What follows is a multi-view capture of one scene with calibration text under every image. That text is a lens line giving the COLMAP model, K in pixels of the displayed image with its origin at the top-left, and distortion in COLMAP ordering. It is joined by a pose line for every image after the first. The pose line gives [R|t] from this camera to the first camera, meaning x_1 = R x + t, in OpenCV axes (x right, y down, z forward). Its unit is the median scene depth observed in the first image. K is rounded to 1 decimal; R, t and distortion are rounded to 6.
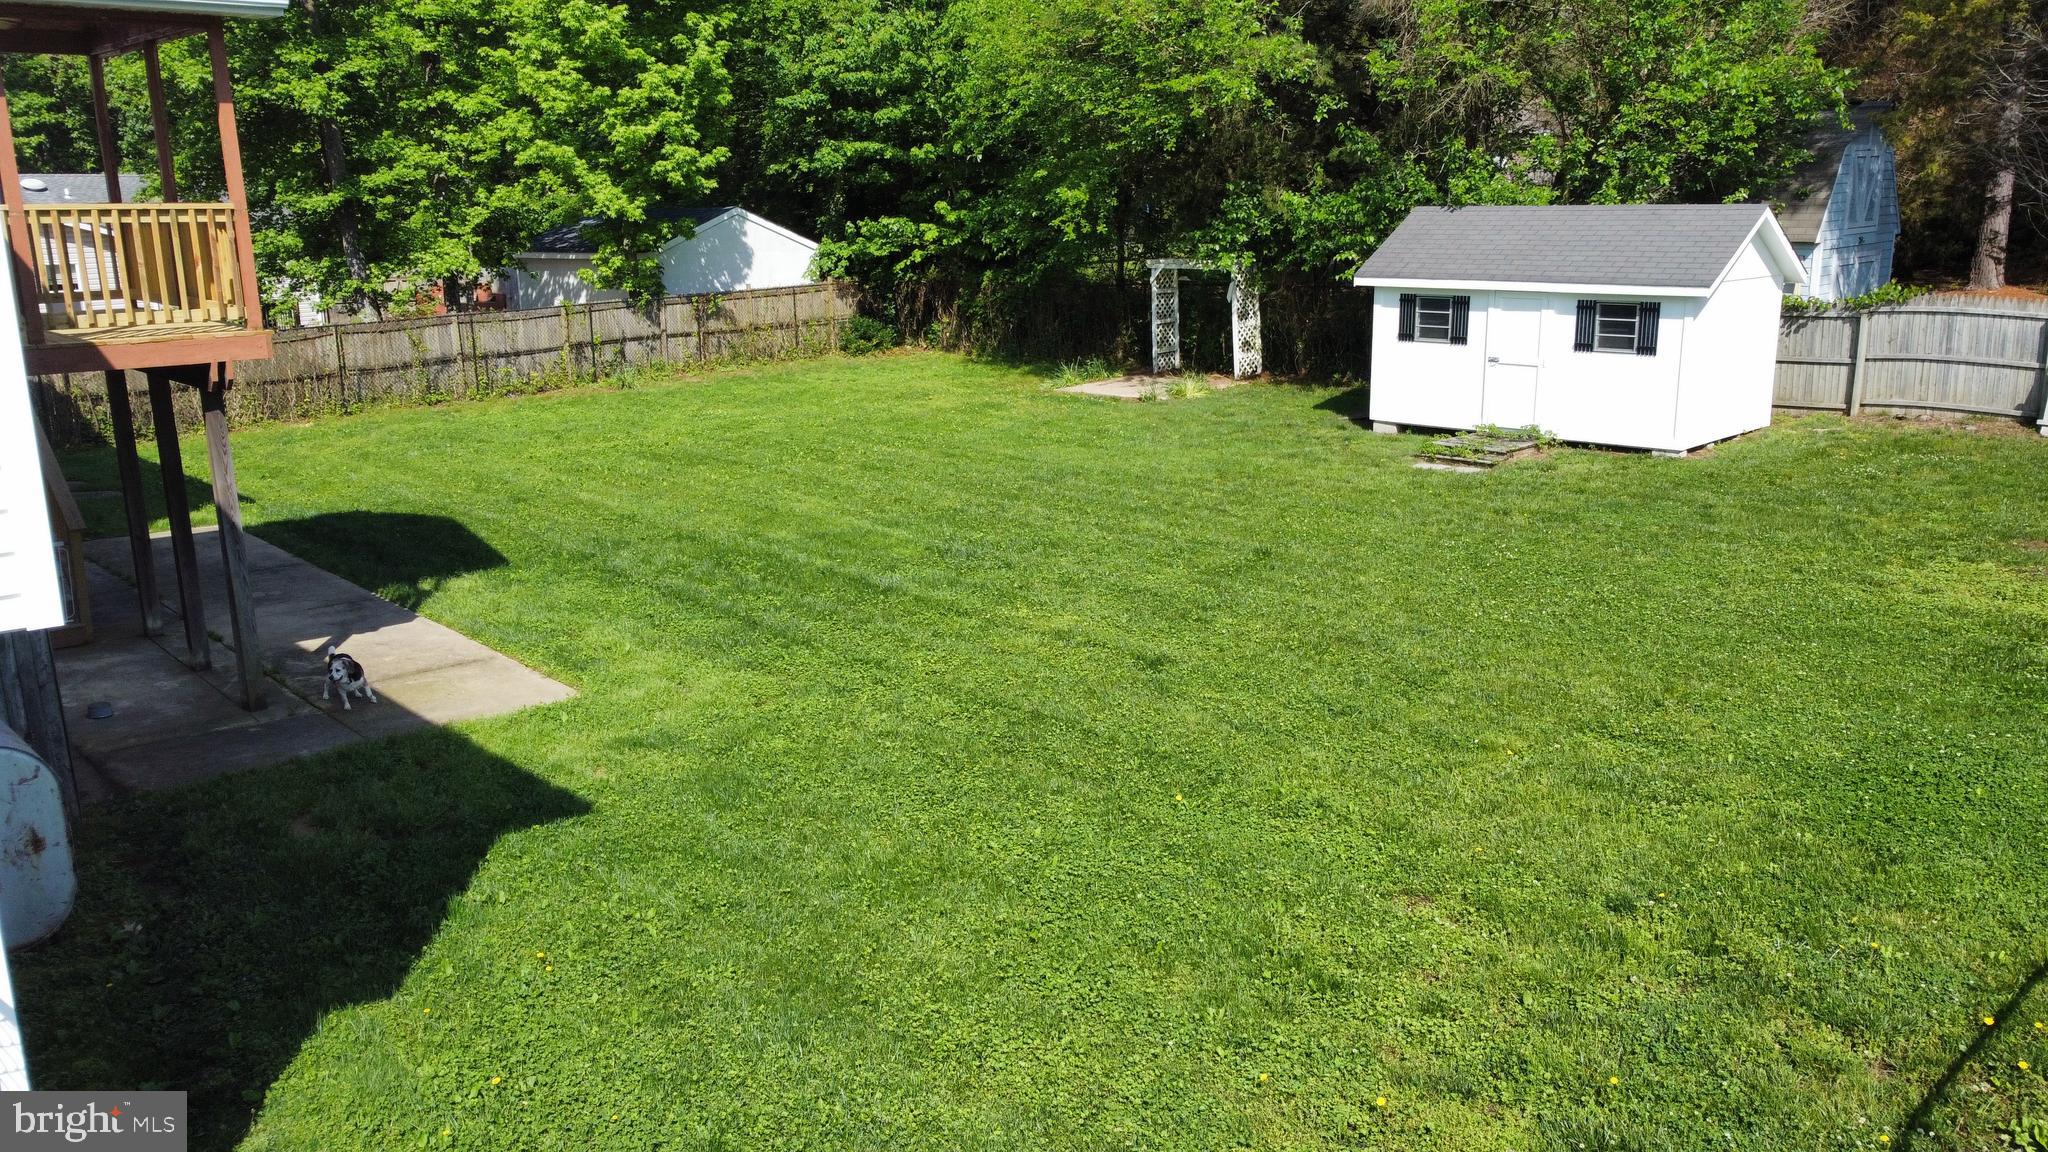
lens RADIAL K [[1541.8, 0, 1024.0], [0, 1541.8, 576.0], [0, 0, 1]] dist [0.012009, -0.002435]
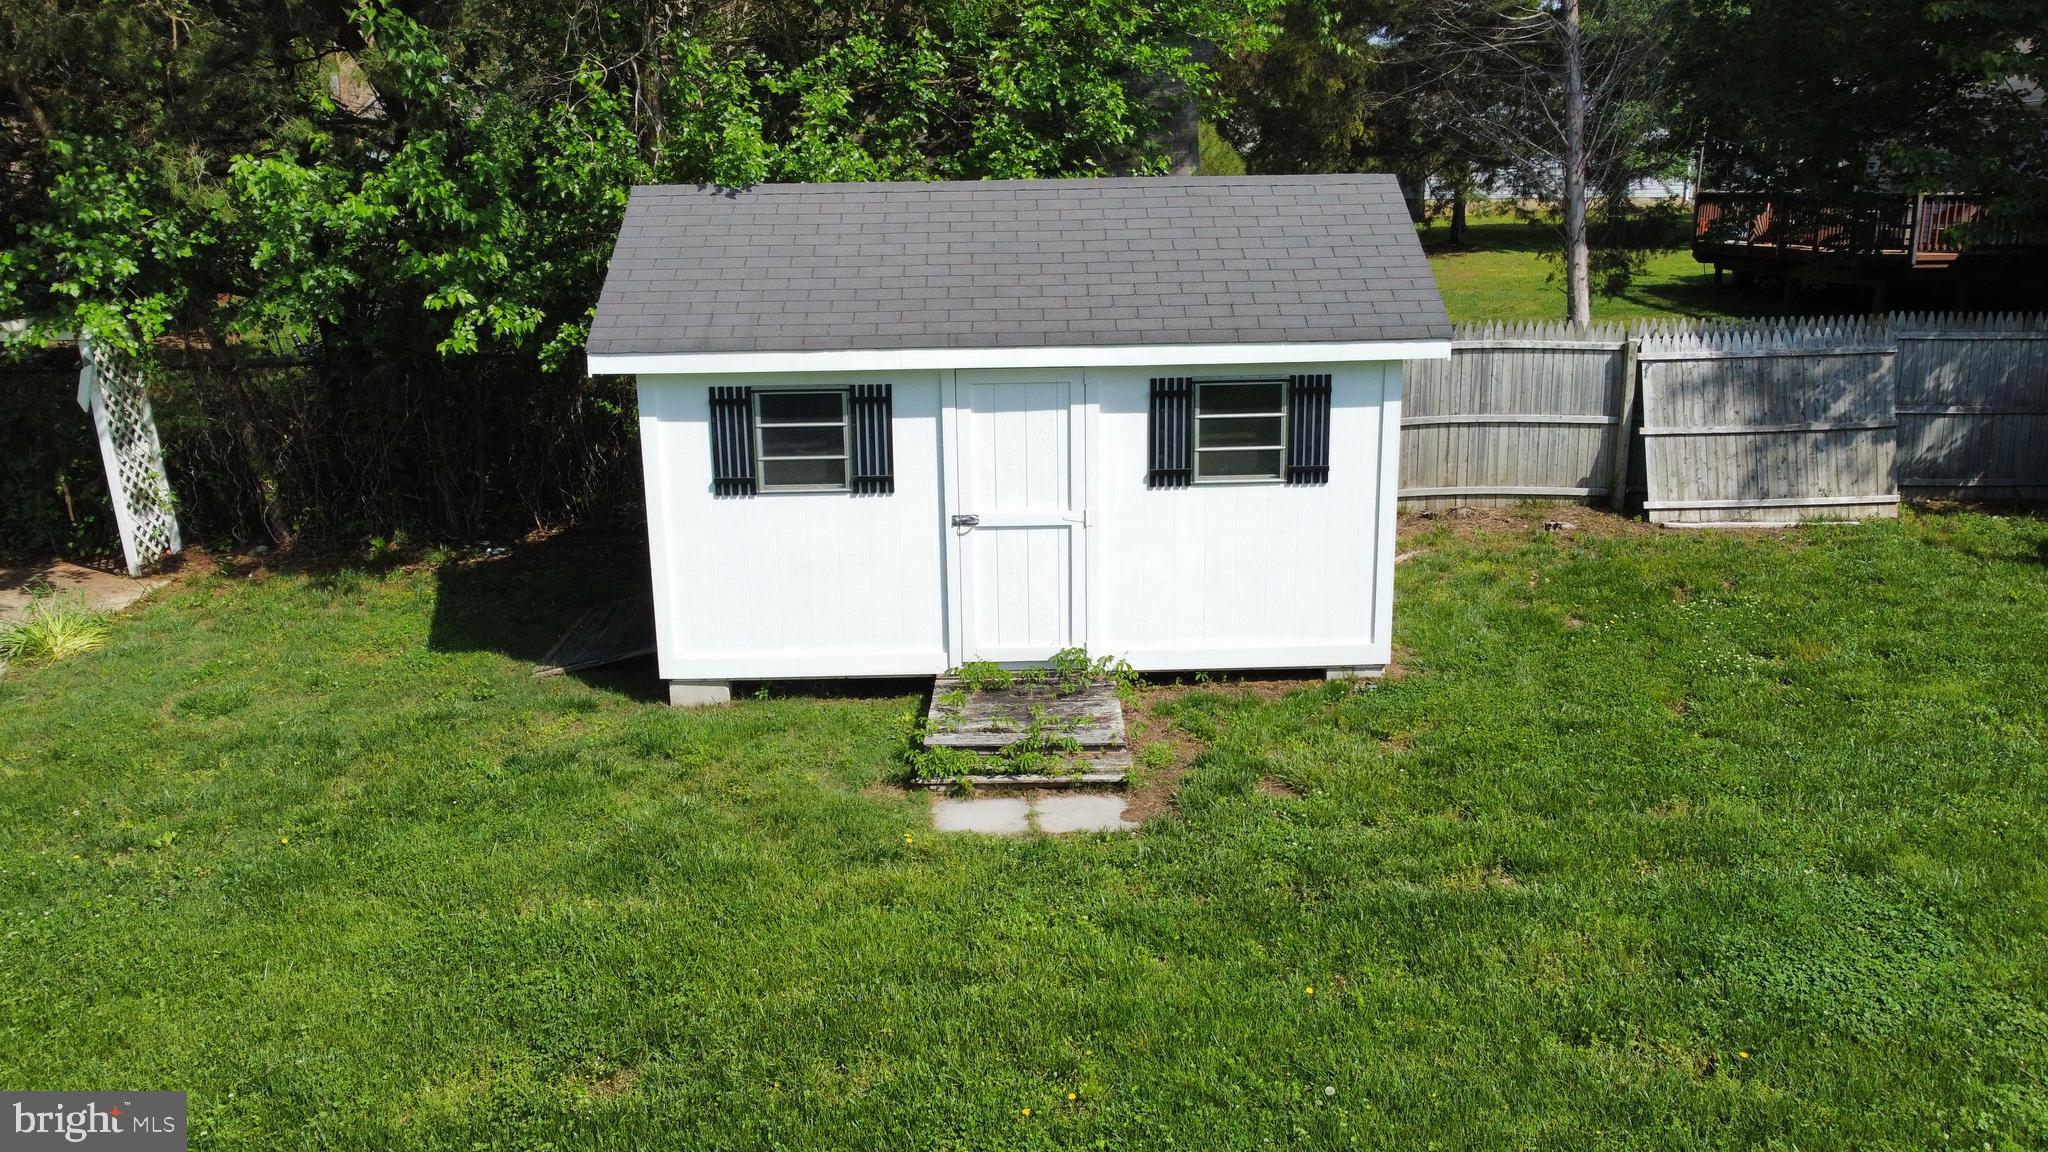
lens RADIAL K [[1541.8, 0, 1024.0], [0, 1541.8, 576.0], [0, 0, 1]] dist [0.012009, -0.002435]
pose [[0.689654, -0.173960, 0.702933, -0.002451], [0.179120, 0.981532, 0.067170, -0.146713], [-0.701636, 0.079585, 0.708077, 0.650526]]
